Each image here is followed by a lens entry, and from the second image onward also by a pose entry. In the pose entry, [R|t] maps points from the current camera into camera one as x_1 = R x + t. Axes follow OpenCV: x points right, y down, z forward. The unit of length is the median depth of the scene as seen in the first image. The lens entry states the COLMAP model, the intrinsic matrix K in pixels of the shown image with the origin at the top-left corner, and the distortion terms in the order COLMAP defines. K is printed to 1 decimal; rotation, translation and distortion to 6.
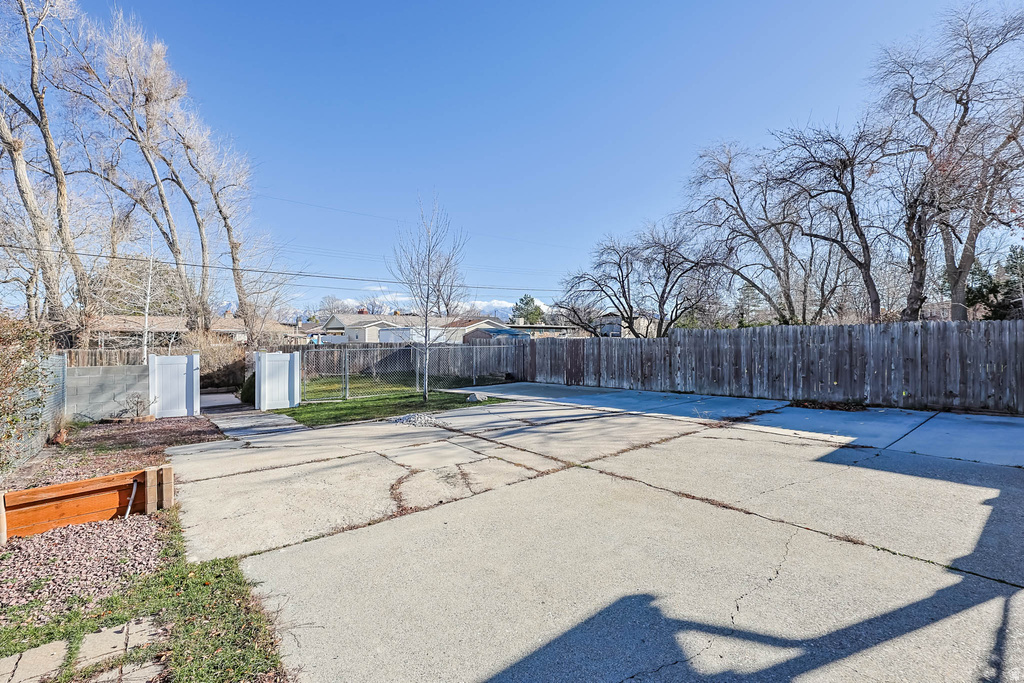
lens RADIAL K [[438.8, 0, 512.1], [0, 438.8, 332.7], [0, 0, 1]] dist [-0.000488, -0.000437]
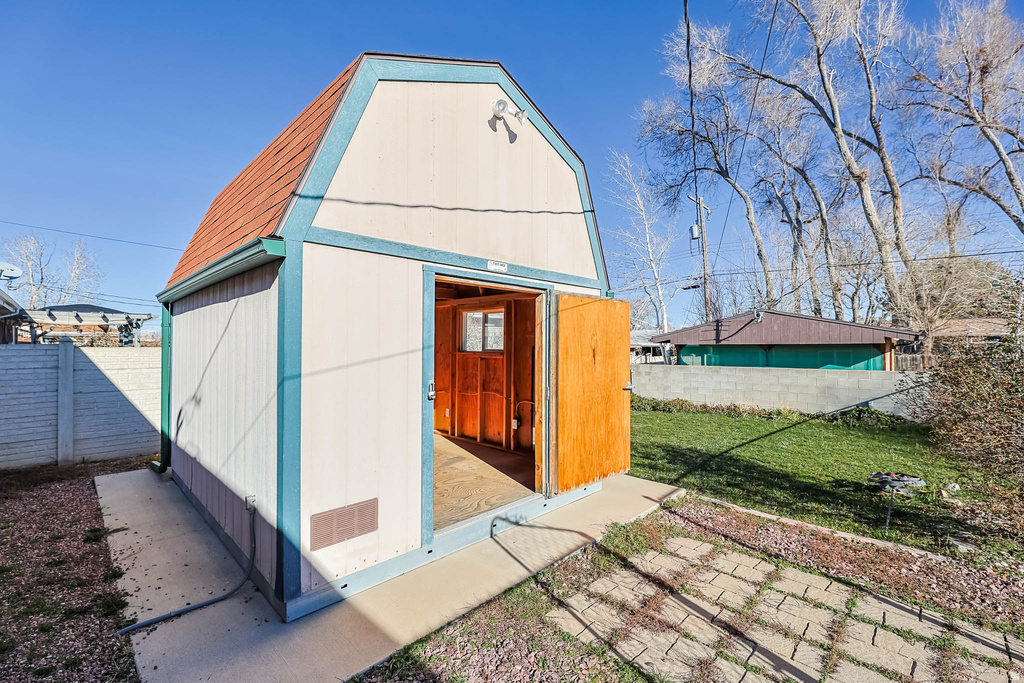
lens RADIAL K [[436.1, 0, 515.1], [0, 436.1, 343.4], [0, 0, 1]] dist [-0.000024, -0.000312]
pose [[0.129828, -0.001678, -0.991535, -0.103541], [0.010842, 0.999941, -0.000272, 0.003072], [0.991477, -0.010714, 0.129839, -0.057116]]
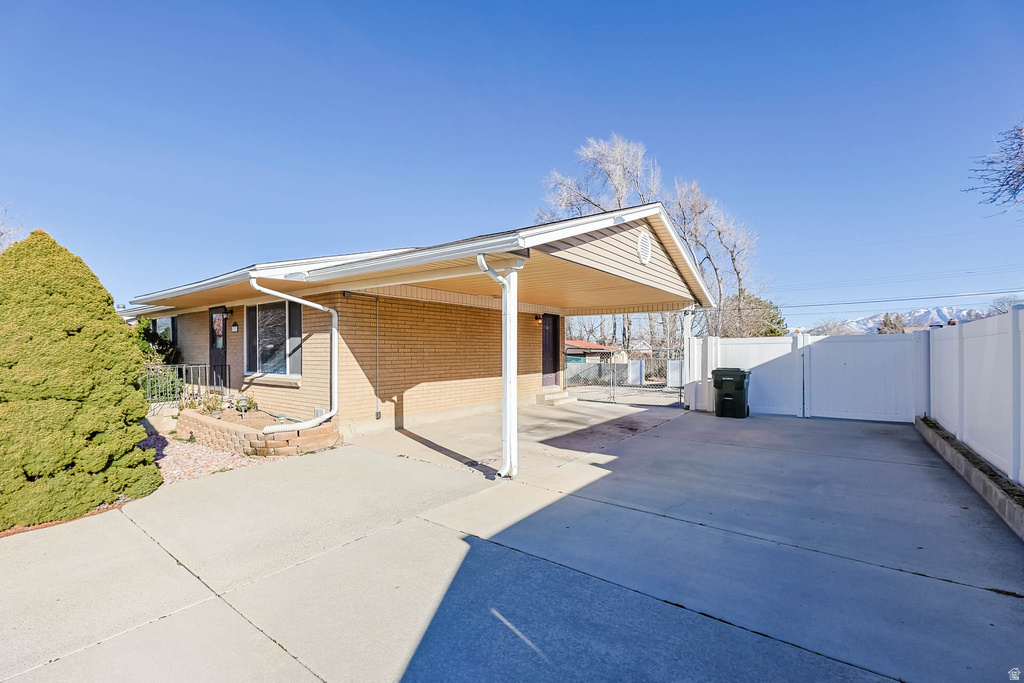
lens RADIAL K [[440.4, 0, 510.8], [0, 440.4, 355.6], [0, 0, 1]] dist [0.002295, -0.000110]
pose [[0.237778, 0.009072, -0.971277, 0.796506], [0.009116, 0.999892, 0.011571, -0.004070], [0.971277, -0.011605, 0.237670, -0.149533]]
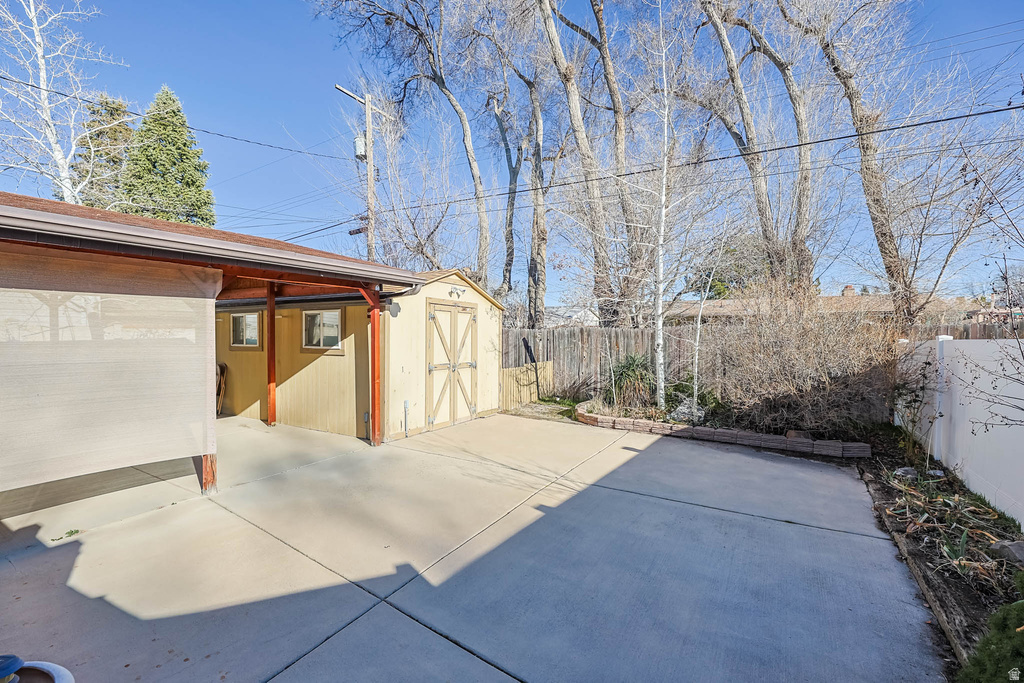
lens RADIAL K [[432.3, 0, 512.0], [0, 432.3, 341.5], [0, 0, 1]] dist [-0.001933, -0.000236]
pose [[0.329295, 0.023519, -0.943934, -0.380928], [0.002897, 0.999660, 0.025919, 0.035924], [0.944223, -0.011270, 0.329115, 0.587539]]
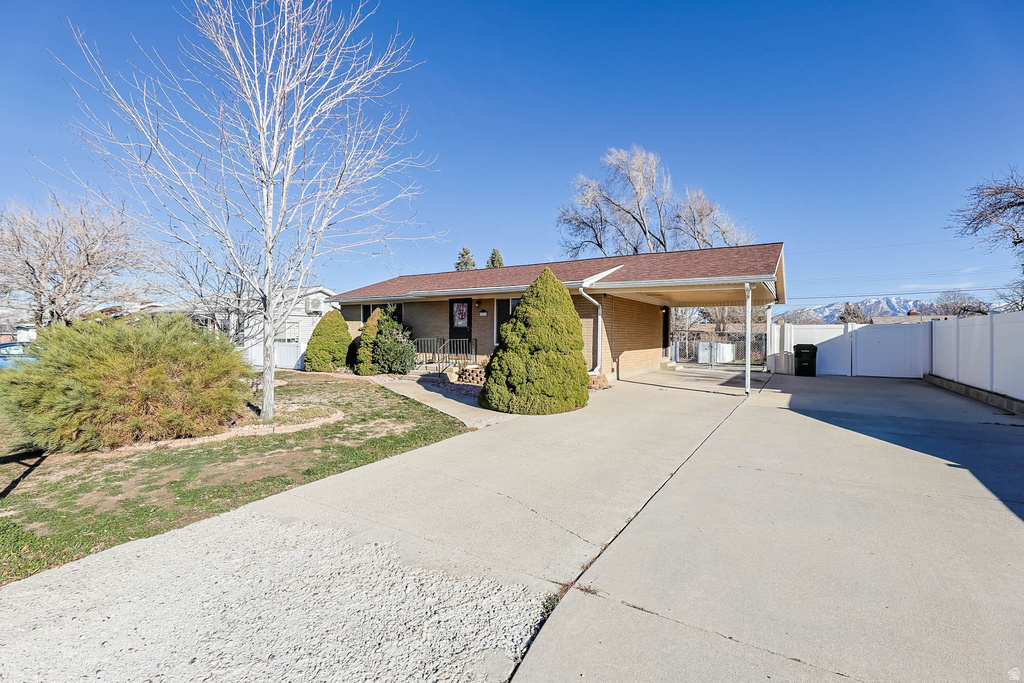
lens RADIAL K [[438.8, 0, 512.1], [0, 438.8, 332.7], [0, 0, 1]] dist [-0.000488, -0.000437]
pose [[0.296830, -0.001030, -0.954930, 0.942447], [-0.002578, 0.999995, -0.001880, 0.000614], [0.954927, 0.003020, 0.296826, -0.489155]]
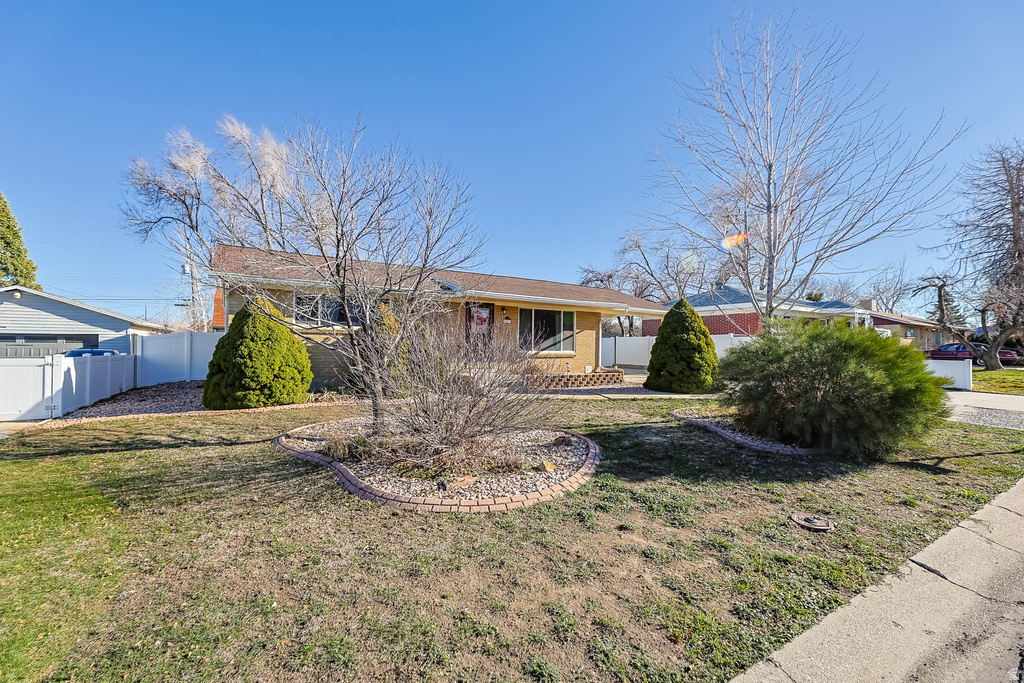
lens RADIAL K [[432.3, 0, 512.0], [0, 432.3, 341.5], [0, 0, 1]] dist [-0.001933, -0.000236]
pose [[0.991456, 0.007849, -0.130203, 0.359087], [-0.008989, 0.999926, -0.008170, 0.007830], [0.130129, 0.009271, 0.991454, -1.010016]]
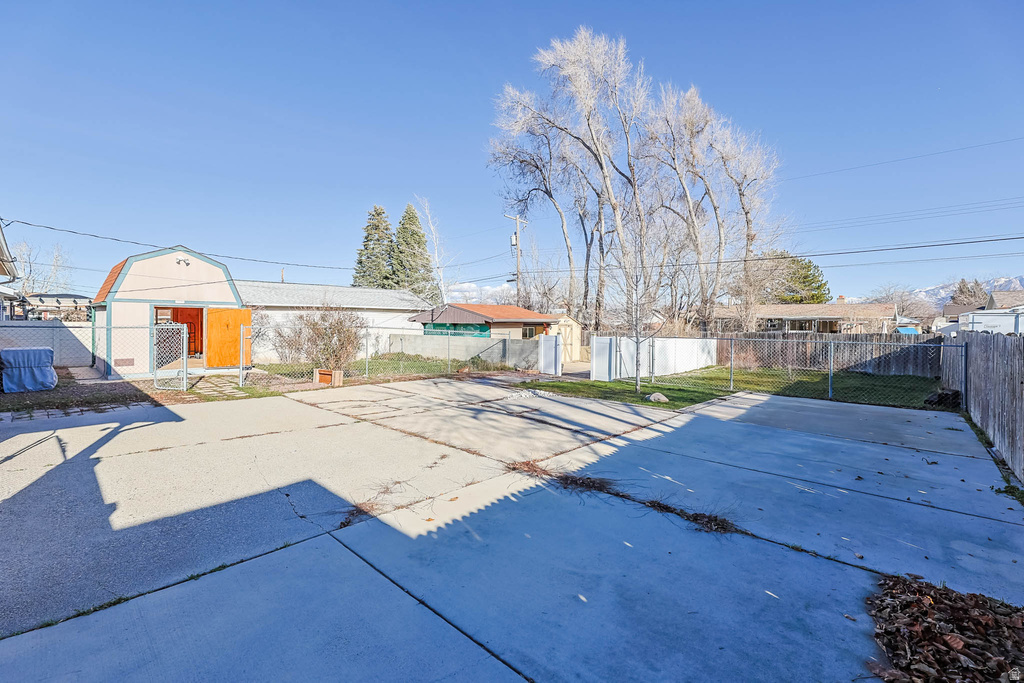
lens RADIAL K [[438.8, 0, 512.1], [0, 438.8, 332.7], [0, 0, 1]] dist [-0.000488, -0.000437]
pose [[0.149853, 0.032072, -0.988188, 0.420230], [-0.000747, 0.999477, 0.032325, -0.004096], [0.988708, -0.004106, 0.149799, 0.336354]]
